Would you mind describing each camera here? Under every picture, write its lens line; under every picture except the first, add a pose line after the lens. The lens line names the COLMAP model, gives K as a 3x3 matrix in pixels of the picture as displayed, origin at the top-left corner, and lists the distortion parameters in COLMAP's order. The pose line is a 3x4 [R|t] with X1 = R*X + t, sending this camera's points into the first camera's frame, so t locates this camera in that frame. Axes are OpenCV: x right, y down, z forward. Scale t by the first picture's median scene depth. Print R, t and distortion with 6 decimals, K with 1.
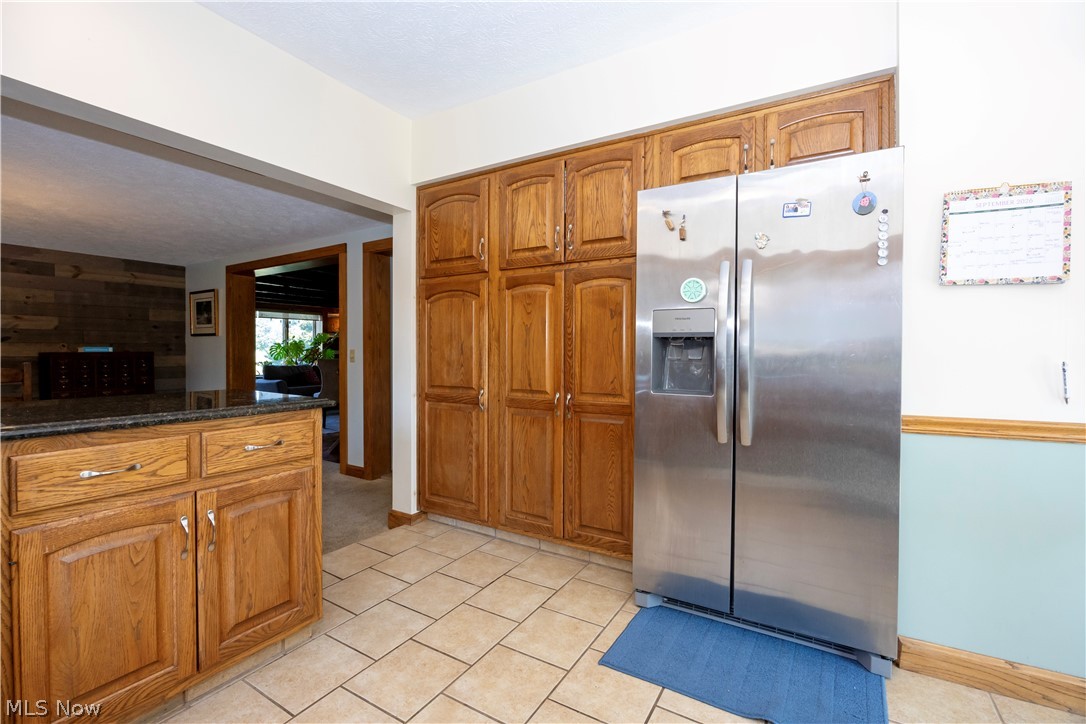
lens RADIAL K [[478.7, 0, 546.5], [0, 478.7, 356.7], [0, 0, 1]] dist [-0.001340, -0.000360]
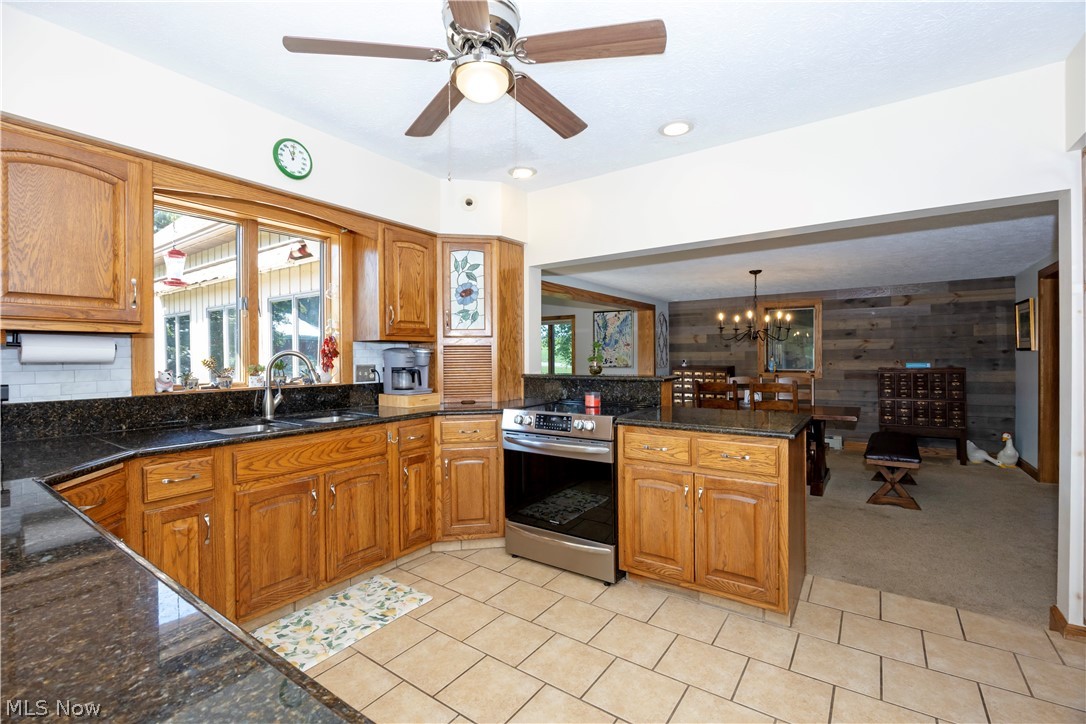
lens RADIAL K [[478.7, 0, 546.5], [0, 478.7, 356.7], [0, 0, 1]] dist [-0.001340, -0.000360]
pose [[-0.064399, 0.000639, -0.997924, 0.620977], [-0.000166, 1.000000, 0.000651, -0.080320], [0.997924, 0.000207, -0.064399, 0.385279]]
